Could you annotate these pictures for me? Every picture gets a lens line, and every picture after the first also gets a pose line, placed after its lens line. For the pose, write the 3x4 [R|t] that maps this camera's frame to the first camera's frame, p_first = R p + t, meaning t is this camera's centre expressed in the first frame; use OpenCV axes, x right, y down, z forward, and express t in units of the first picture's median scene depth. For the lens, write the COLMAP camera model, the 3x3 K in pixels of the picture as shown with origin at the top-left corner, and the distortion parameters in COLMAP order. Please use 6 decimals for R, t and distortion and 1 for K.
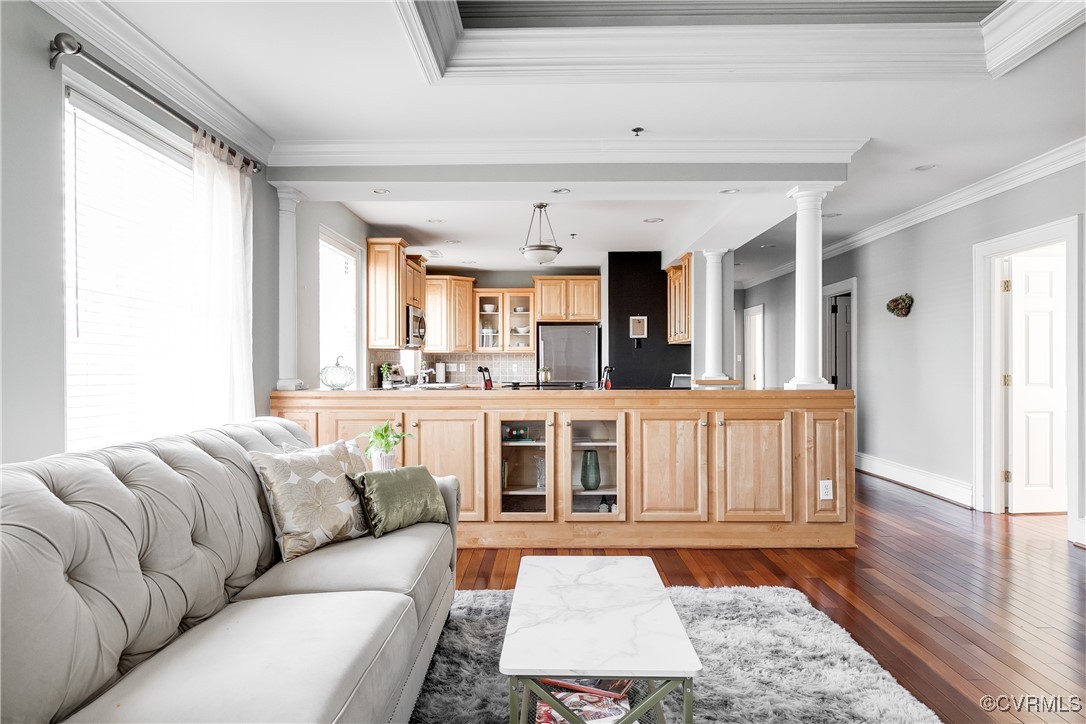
lens RADIAL K [[678.1, 0, 547.4], [0, 678.1, 364.9], [0, 0, 1]] dist [0.014008, -0.004662]
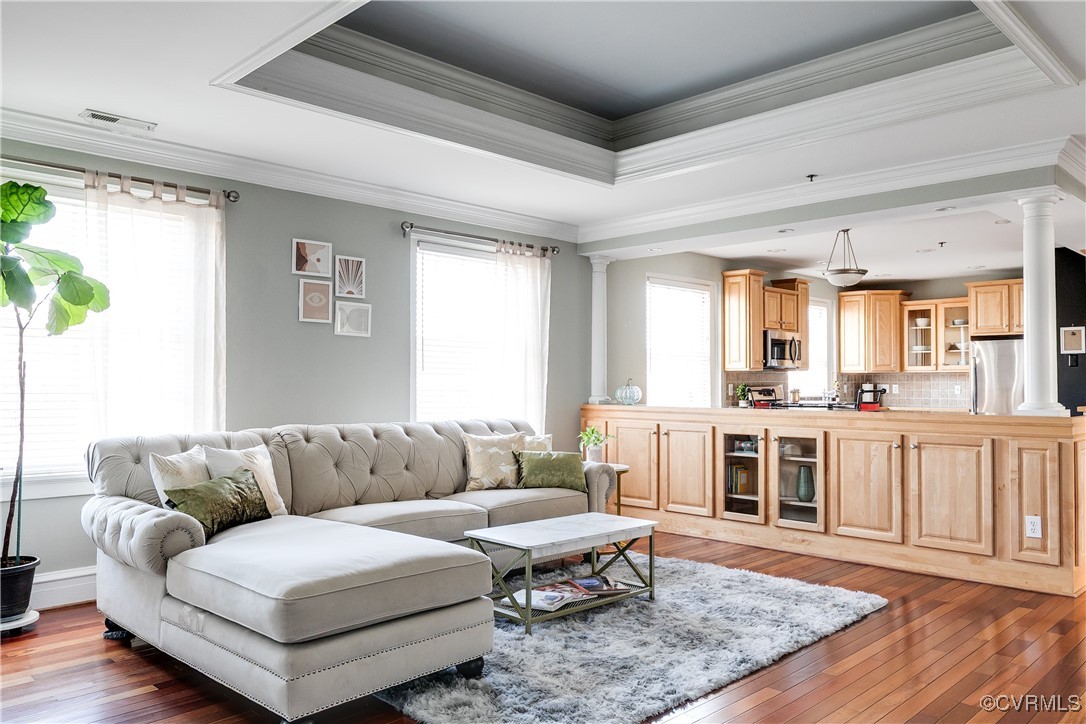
lens RADIAL K [[812.8, 0, 557.8], [0, 812.8, 355.5], [0, 0, 1]] dist [0.026906, -0.005397]
pose [[0.725085, -0.019782, -0.688376, 0.436910], [-0.004636, 0.999424, -0.033604, -0.002933], [0.688644, 0.027557, 0.724576, -0.145562]]
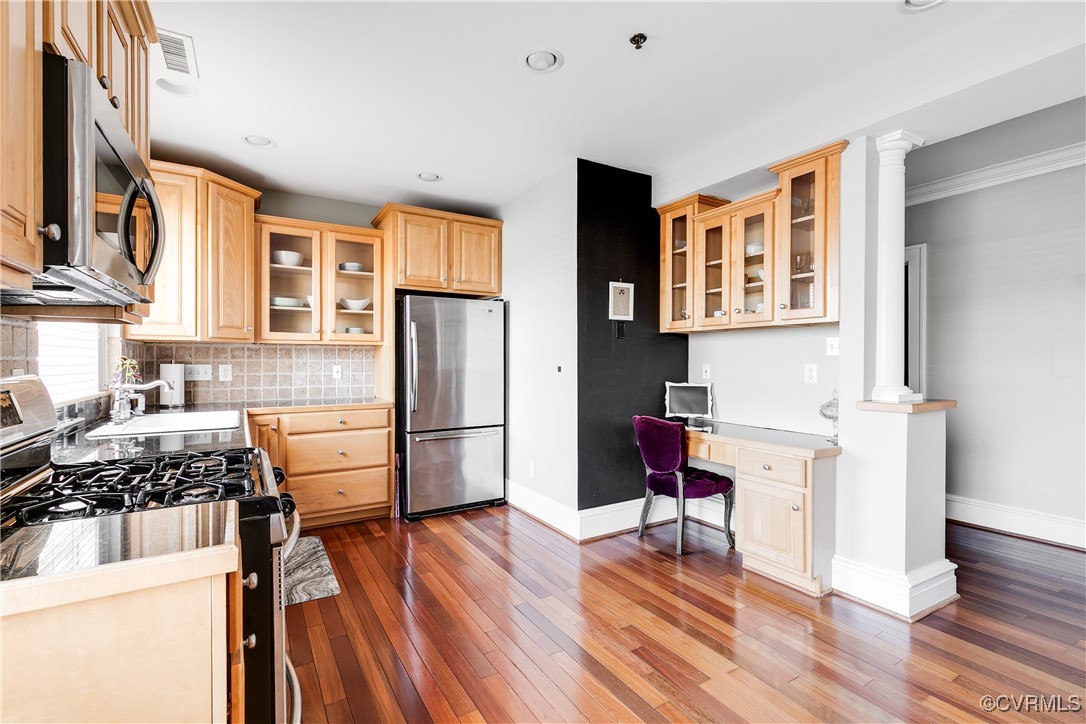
lens RADIAL K [[488.5, 0, 541.0], [0, 488.5, 361.8], [0, 0, 1]] dist [0.014214, -0.003664]
pose [[0.857147, 0.000802, 0.515072, -0.164489], [-0.000508, 1.000000, -0.000712, -0.005384], [-0.515072, 0.000348, 0.857147, 0.828565]]
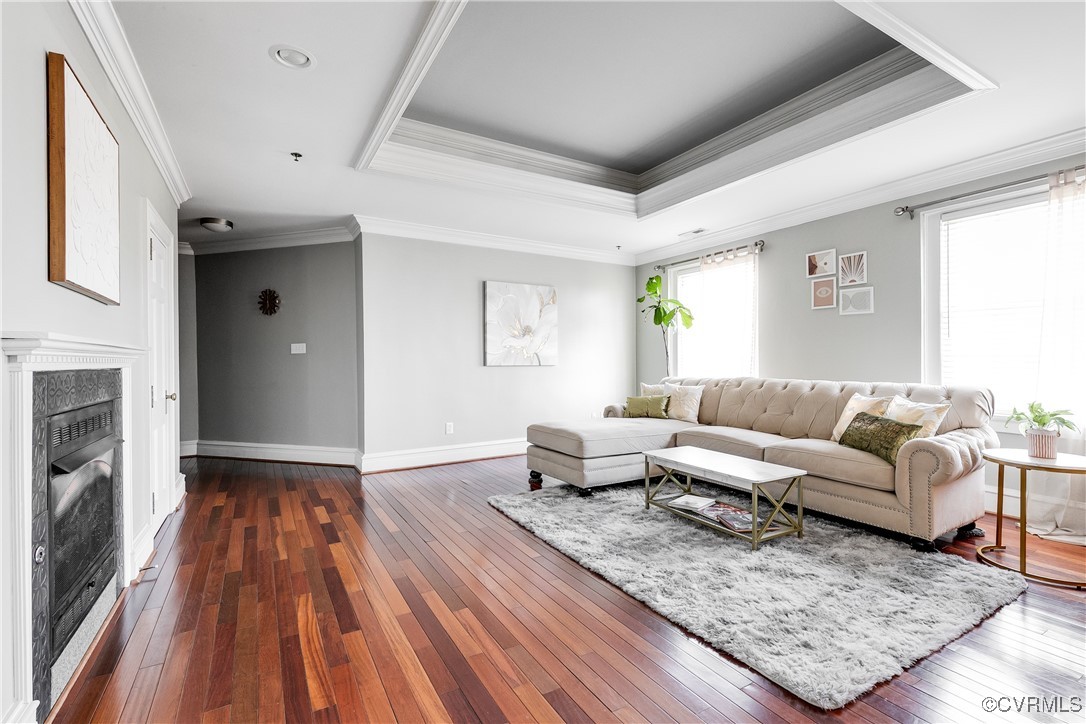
lens RADIAL K [[488.5, 0, 539.8], [0, 488.5, 364.9], [0, 0, 1]] dist [0.014214, -0.003664]
pose [[-0.862205, 0.018989, -0.506204, 0.406734], [0.011328, 0.999770, 0.018209, 0.000874], [0.506434, 0.009965, -0.862221, 0.637991]]
